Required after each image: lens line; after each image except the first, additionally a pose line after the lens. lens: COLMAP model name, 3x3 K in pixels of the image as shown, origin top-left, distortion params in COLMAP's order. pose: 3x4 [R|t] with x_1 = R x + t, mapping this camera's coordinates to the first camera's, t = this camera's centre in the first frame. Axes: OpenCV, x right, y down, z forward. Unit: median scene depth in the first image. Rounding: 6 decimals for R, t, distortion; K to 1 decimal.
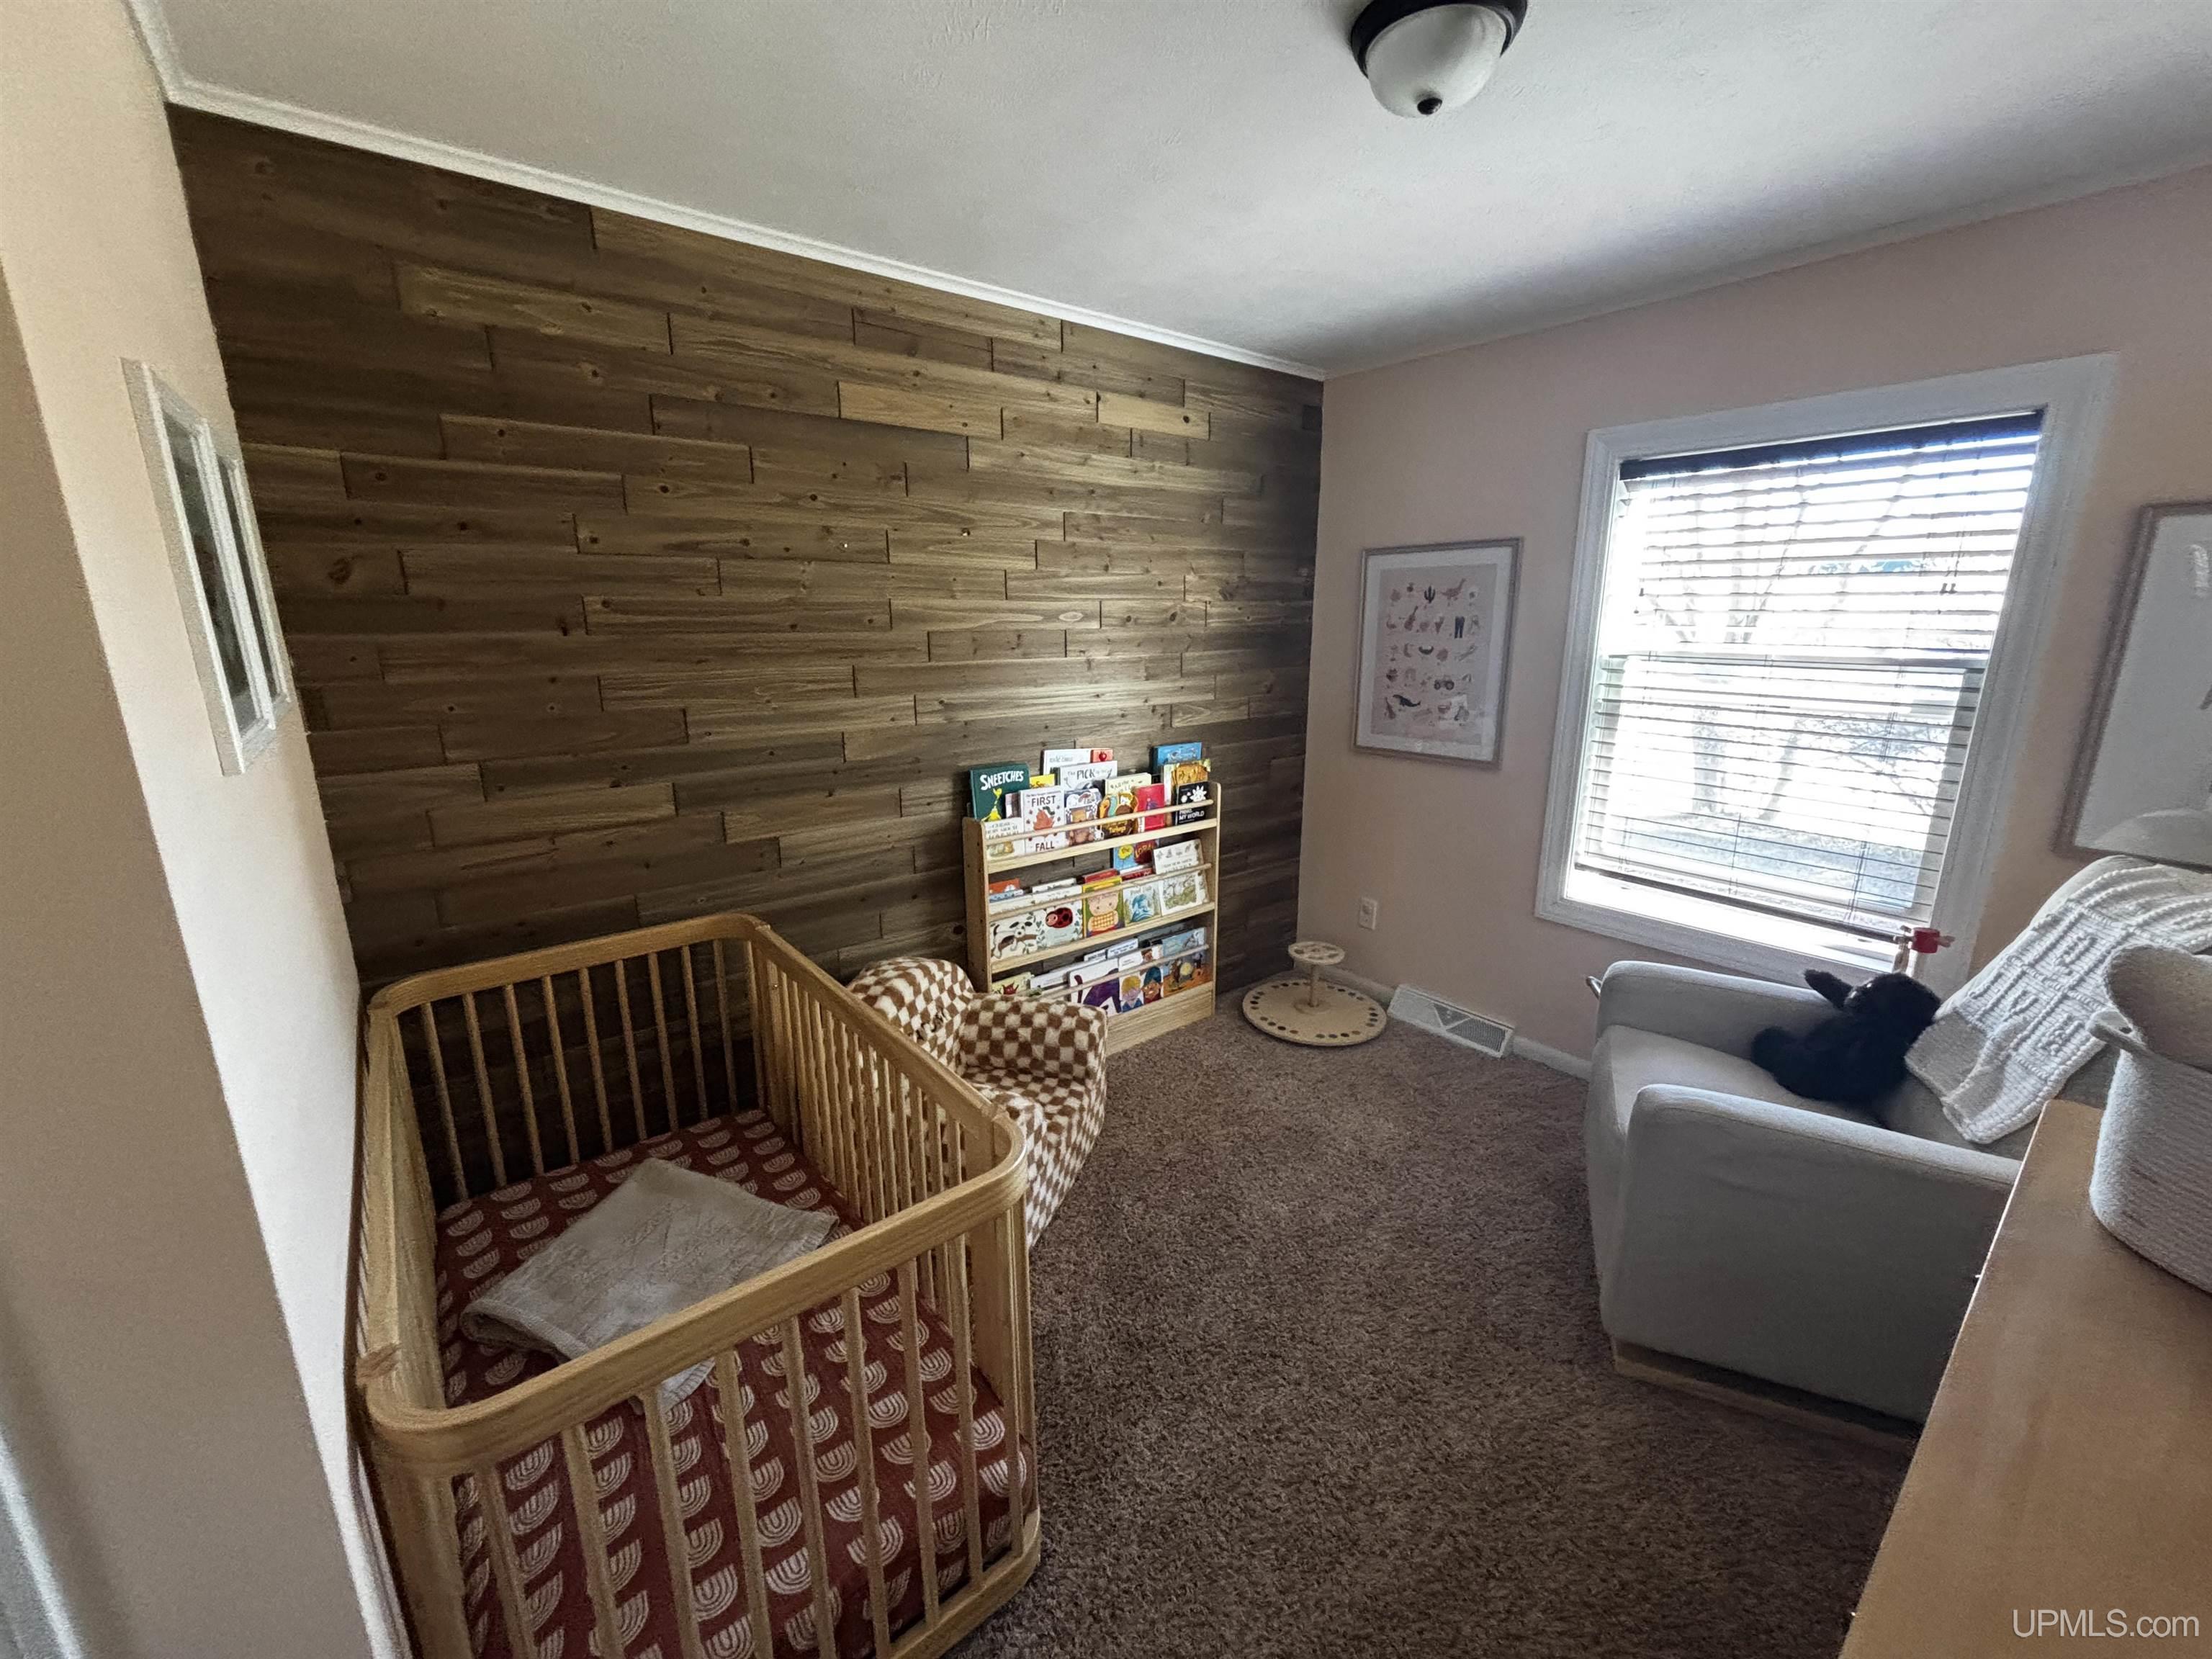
lens RADIAL K [[891.1, 0, 1106.0], [0, 891.1, 829.5], [0, 0, 1]] dist [0.002437, 0.000793]
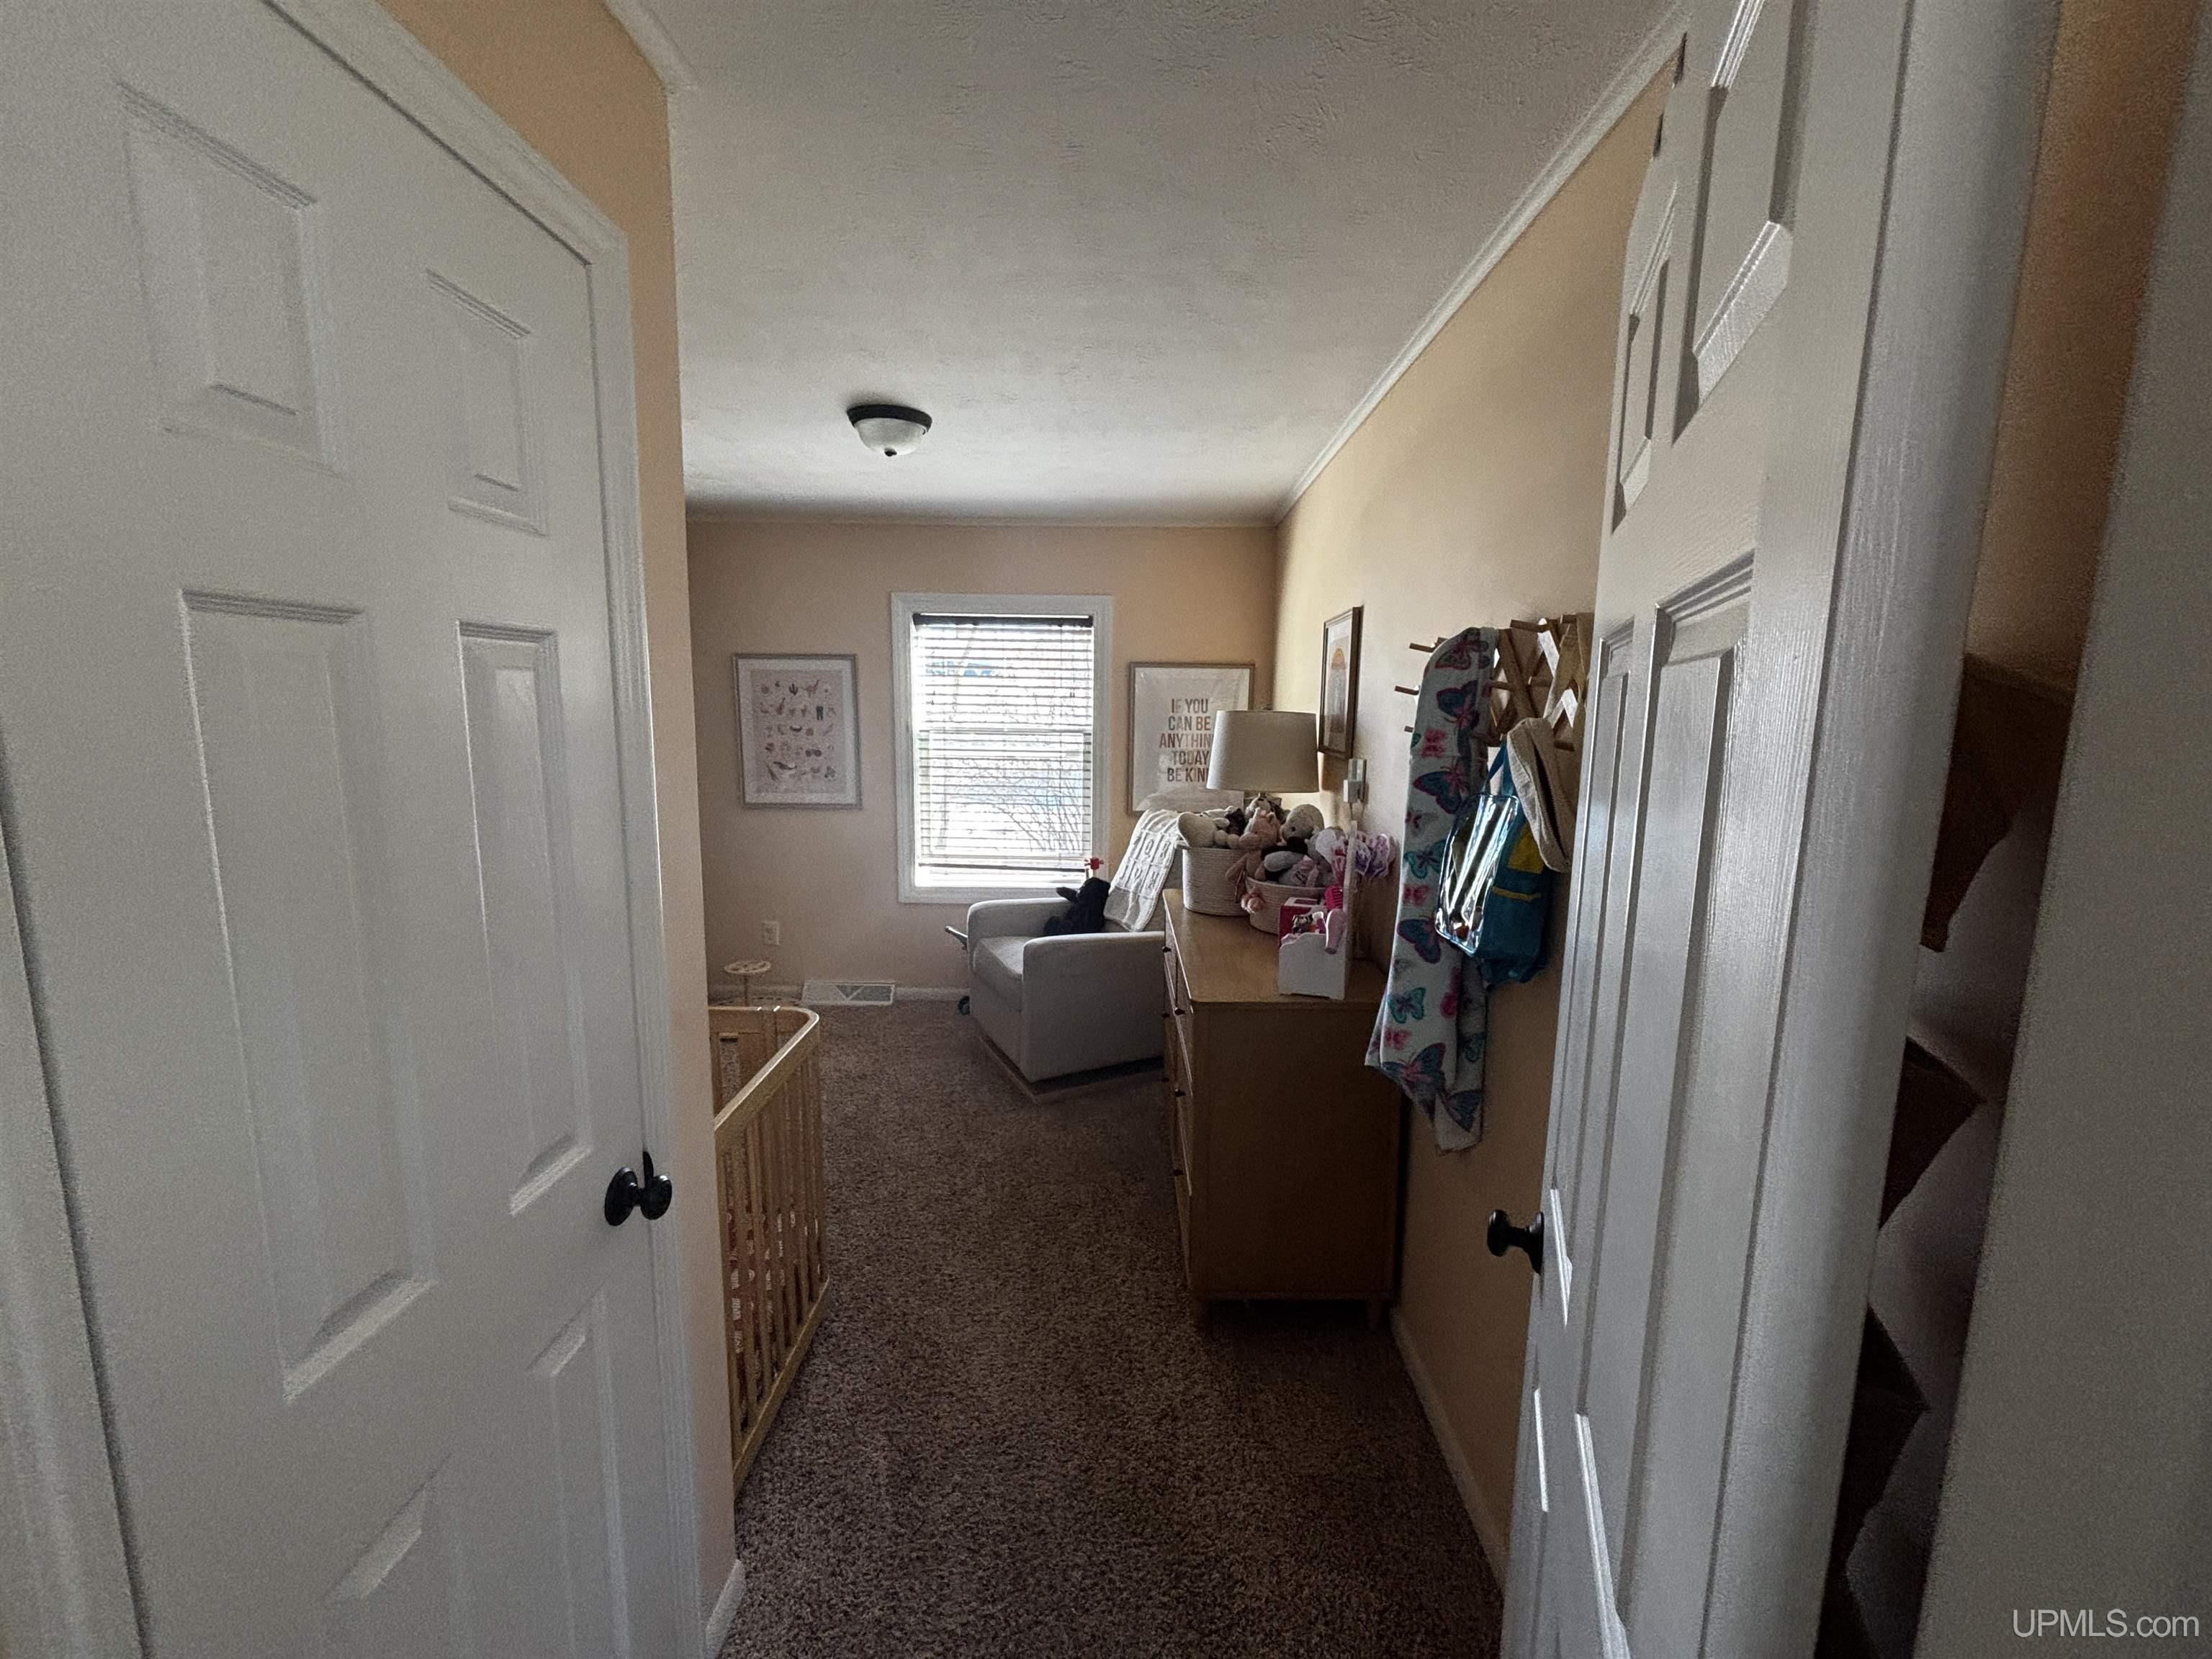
lens RADIAL K [[891.1, 0, 1106.0], [0, 891.1, 829.5], [0, 0, 1]] dist [0.002437, 0.000793]
pose [[0.638986, -0.094203, 0.763428, -0.473450], [0.166868, 0.985814, -0.018023, 0.067176], [-0.750900, 0.138908, 0.645642, -0.269626]]
